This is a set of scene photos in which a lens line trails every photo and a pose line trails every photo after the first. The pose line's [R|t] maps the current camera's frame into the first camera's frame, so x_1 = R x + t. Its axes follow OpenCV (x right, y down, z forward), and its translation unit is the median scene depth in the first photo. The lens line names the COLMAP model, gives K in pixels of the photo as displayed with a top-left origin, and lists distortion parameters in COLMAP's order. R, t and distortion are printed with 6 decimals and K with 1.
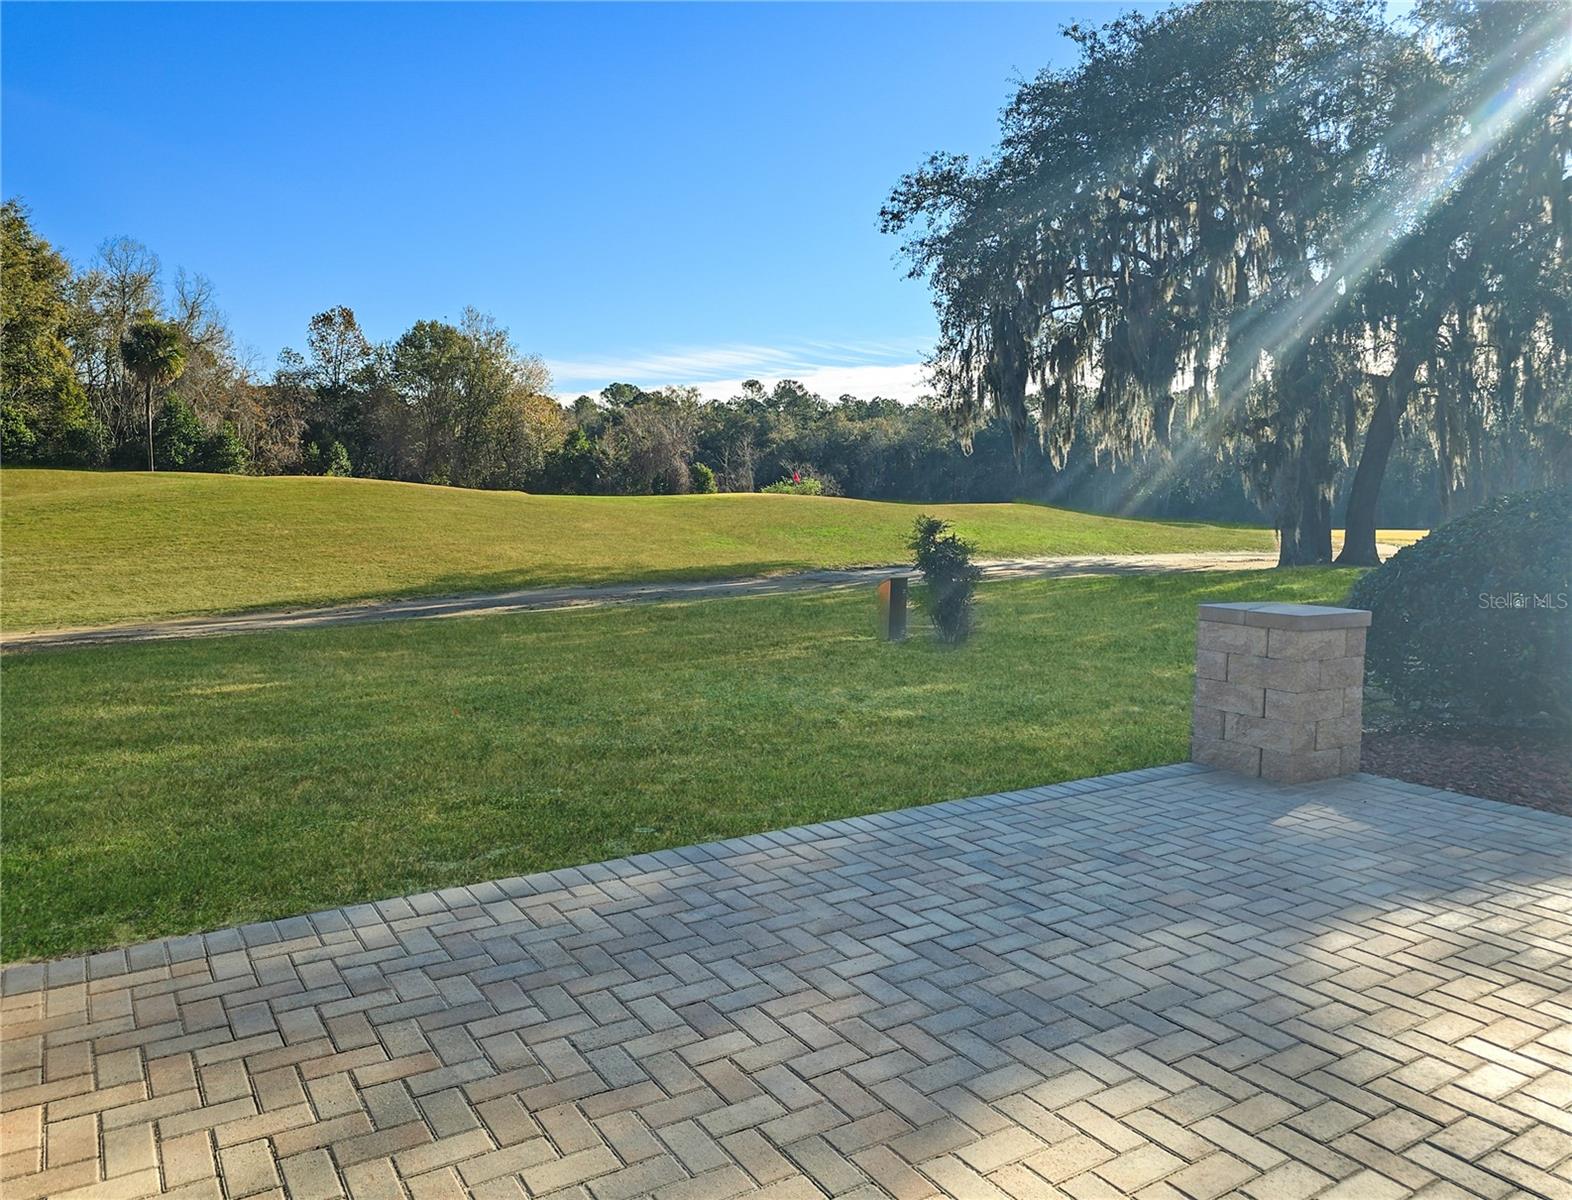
lens RADIAL K [[1103.2, 0, 781.3], [0, 1103.2, 601.4], [0, 0, 1]] dist [0.049957, -0.024933]
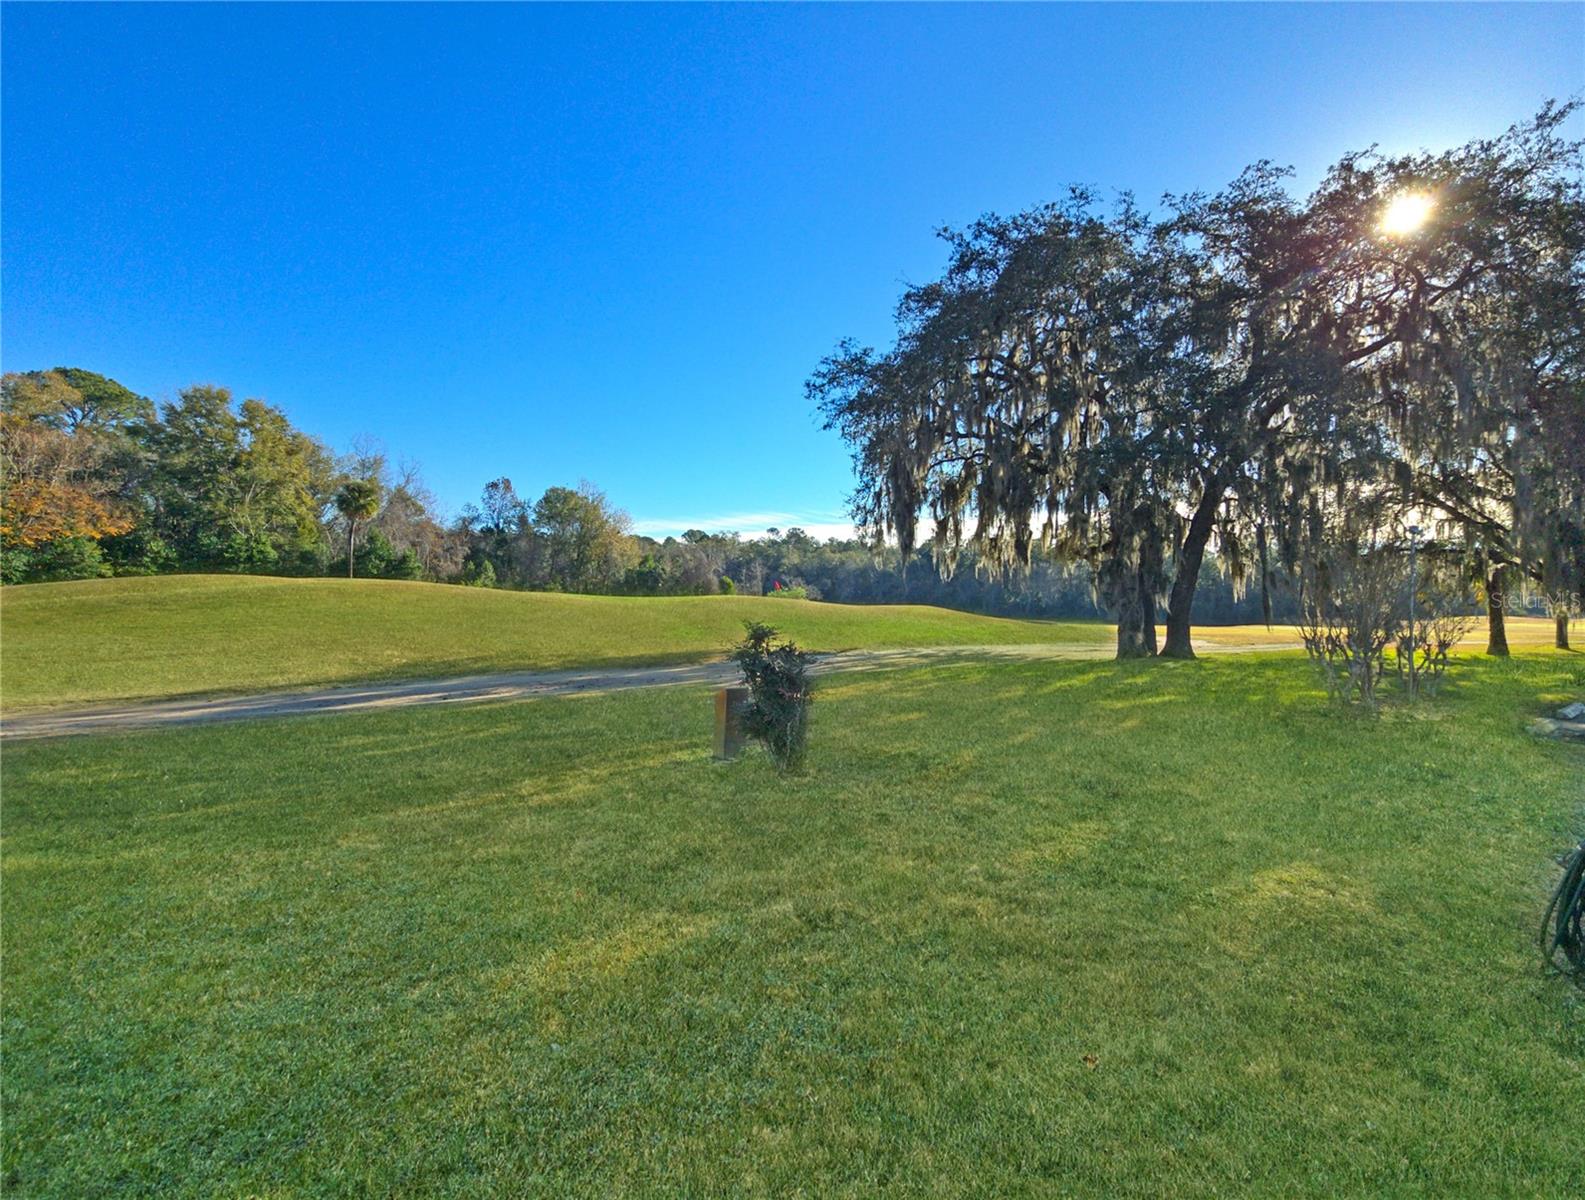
lens RADIAL K [[637.9, 0, 802.9], [0, 637.9, 601.6], [0, 0, 1]] dist [0.003481, -0.000031]
pose [[0.999909, 0.011413, -0.007196, 0.052892], [-0.012022, 0.995765, -0.091141, -0.014379], [0.006125, 0.091220, 0.995812, 0.152071]]
